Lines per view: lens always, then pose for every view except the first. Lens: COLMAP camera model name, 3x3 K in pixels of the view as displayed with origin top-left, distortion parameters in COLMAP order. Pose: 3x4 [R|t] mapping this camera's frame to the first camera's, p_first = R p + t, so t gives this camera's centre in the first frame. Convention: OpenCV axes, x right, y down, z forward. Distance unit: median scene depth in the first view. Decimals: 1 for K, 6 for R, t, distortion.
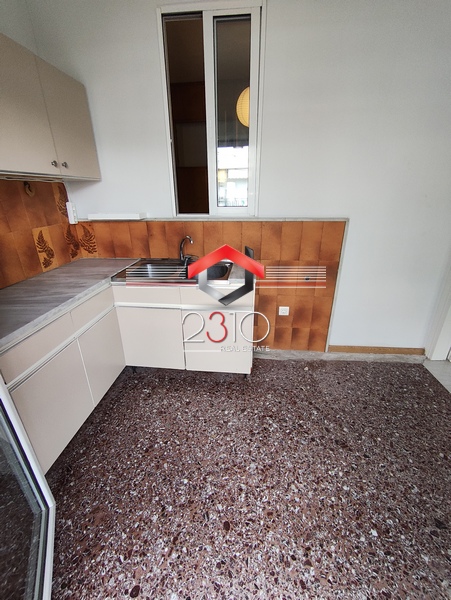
lens RADIAL K [[265.6, 0, 225.3], [0, 265.6, 302.7], [0, 0, 1]] dist [-0.003230, 0.001708]
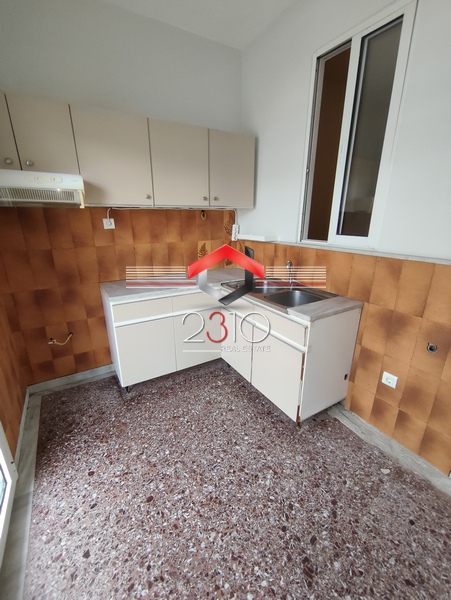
lens RADIAL K [[265.6, 0, 225.7], [0, 265.6, 301.2], [0, 0, 1]] dist [-0.003230, 0.001708]
pose [[0.611750, 0.250326, -0.750400, 0.553082], [-0.309668, 0.948687, 0.064022, -0.101317], [0.727921, 0.193209, 0.657877, 0.198800]]
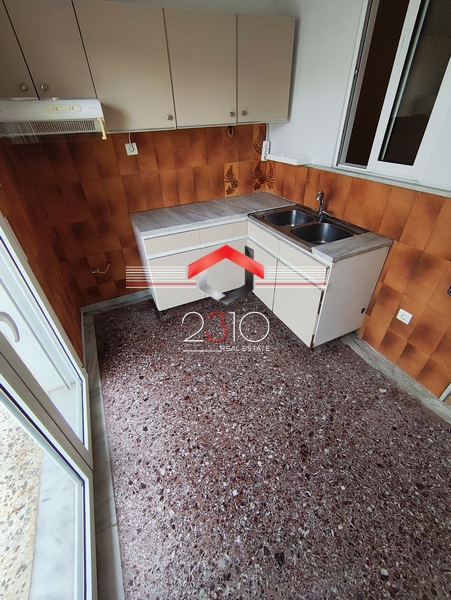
lens RADIAL K [[265.6, 0, 226.0], [0, 265.6, 303.8], [0, 0, 1]] dist [-0.003230, 0.001708]
pose [[0.530248, 0.494094, -0.688990, 0.578465], [-0.301550, 0.869408, 0.391404, -0.183784], [0.792405, 0.000224, 0.609996, 0.160739]]
